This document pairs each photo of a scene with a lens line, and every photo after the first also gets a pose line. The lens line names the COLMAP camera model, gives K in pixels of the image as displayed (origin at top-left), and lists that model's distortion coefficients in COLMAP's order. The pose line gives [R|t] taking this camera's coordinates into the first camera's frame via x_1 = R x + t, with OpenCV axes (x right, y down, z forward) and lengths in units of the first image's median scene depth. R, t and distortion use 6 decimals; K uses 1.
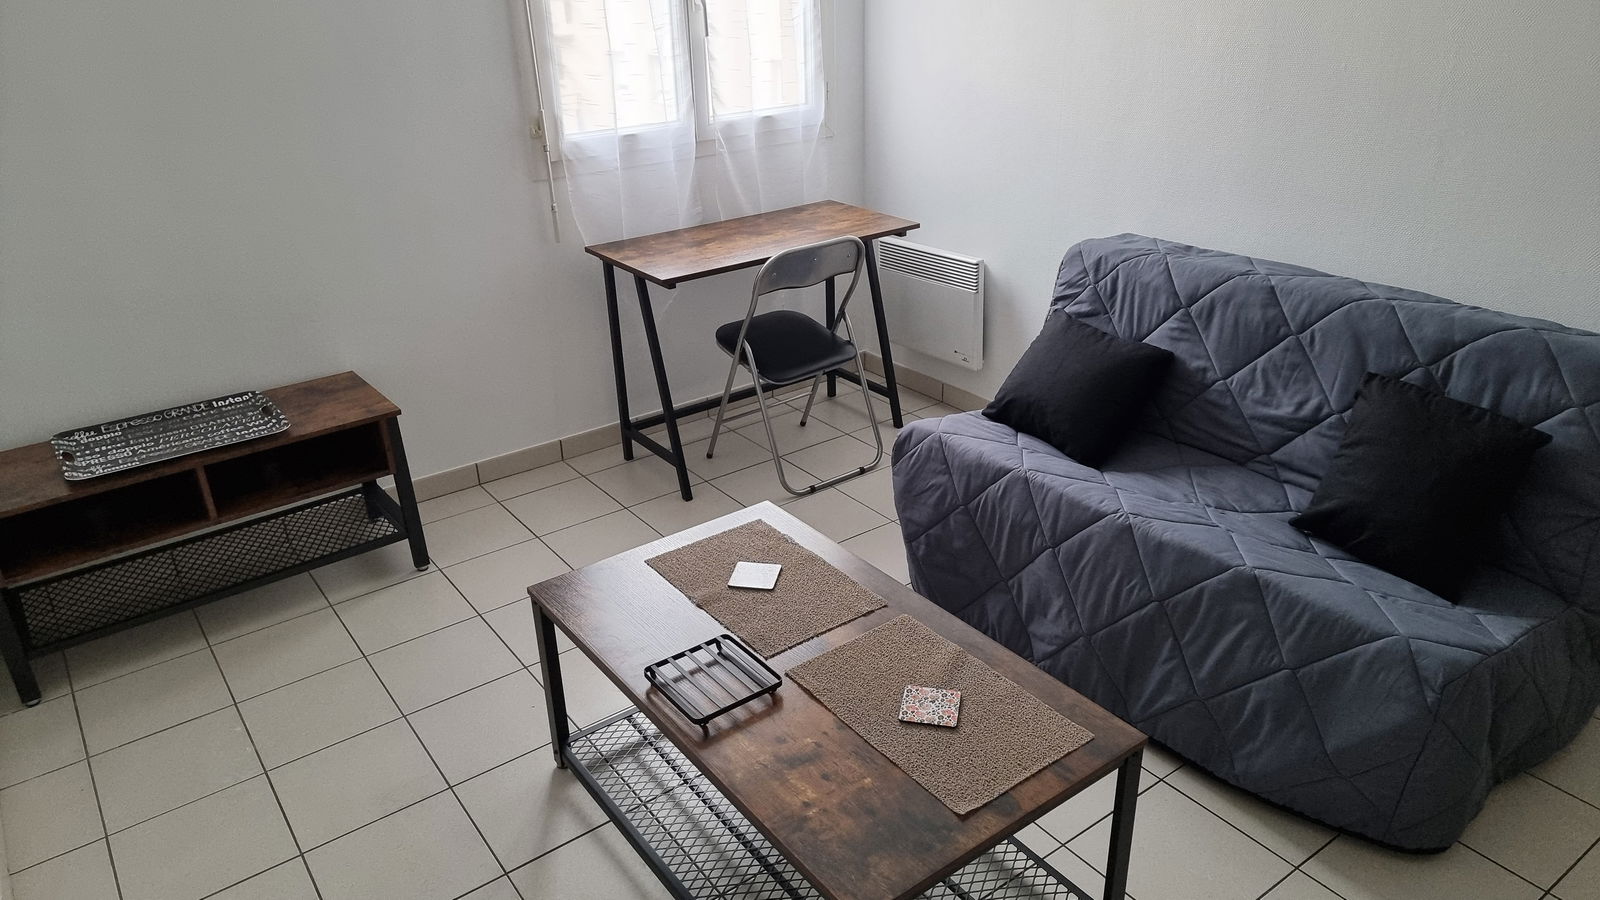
lens RADIAL K [[1110.3, 0, 785.8], [0, 1110.3, 448.2], [0, 0, 1]] dist [0.048153, -0.002795]
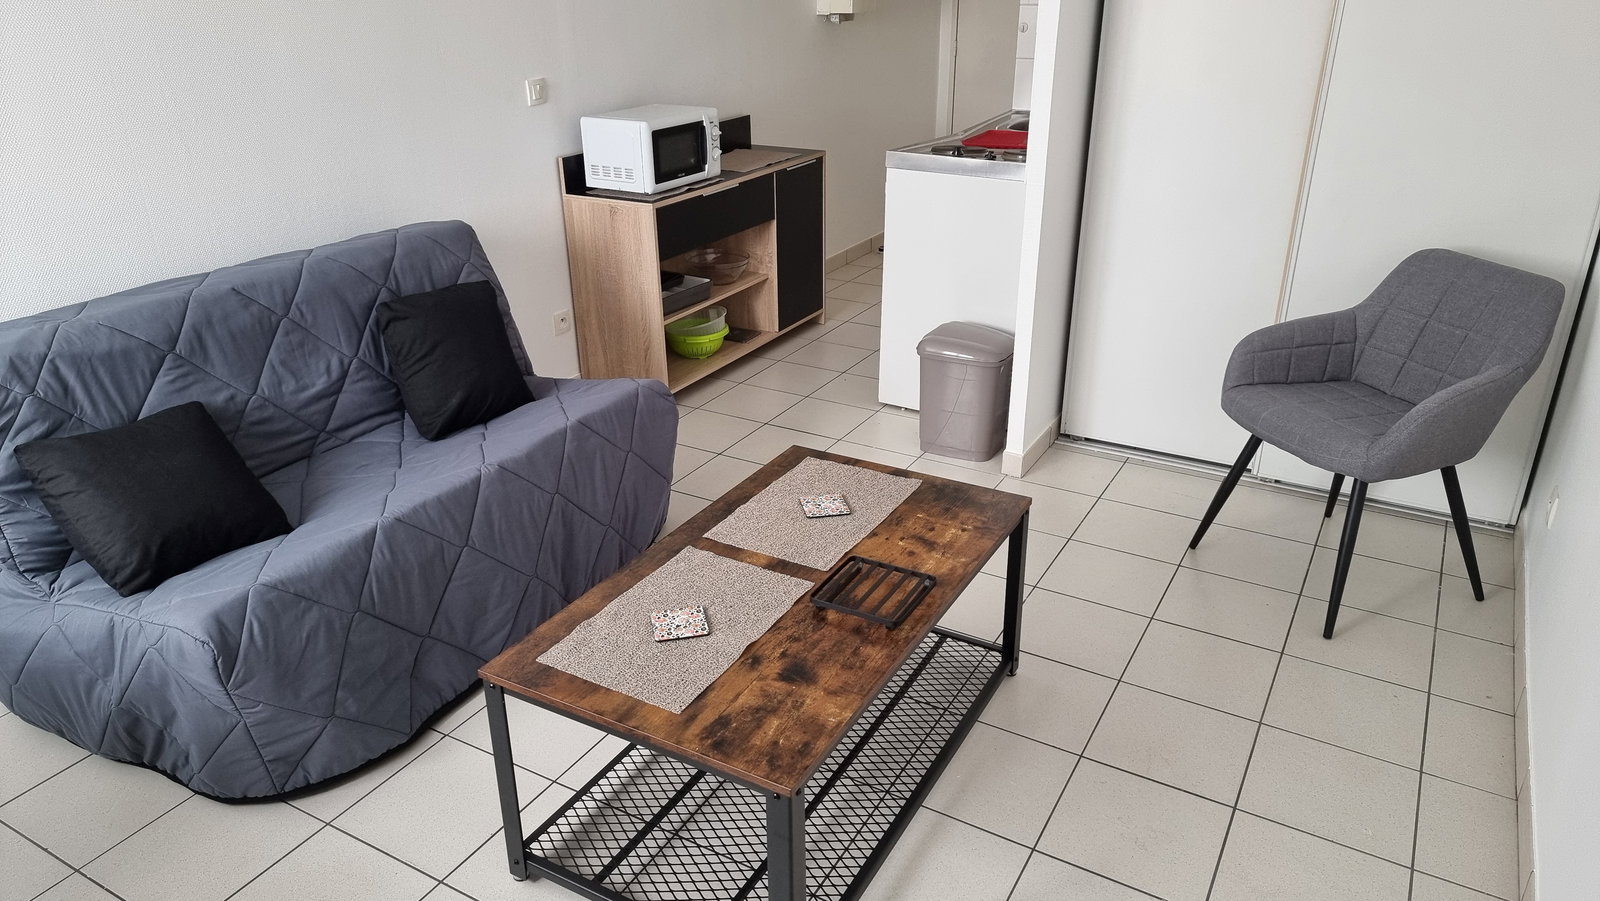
lens RADIAL K [[1110.3, 0, 785.8], [0, 1110.3, 448.7], [0, 0, 1]] dist [0.048153, -0.002795]
pose [[-0.407867, -0.332571, 0.850318, -0.601948], [0.405127, 0.768686, 0.494968, -0.307179], [-0.818240, 0.546368, -0.178789, 0.809811]]
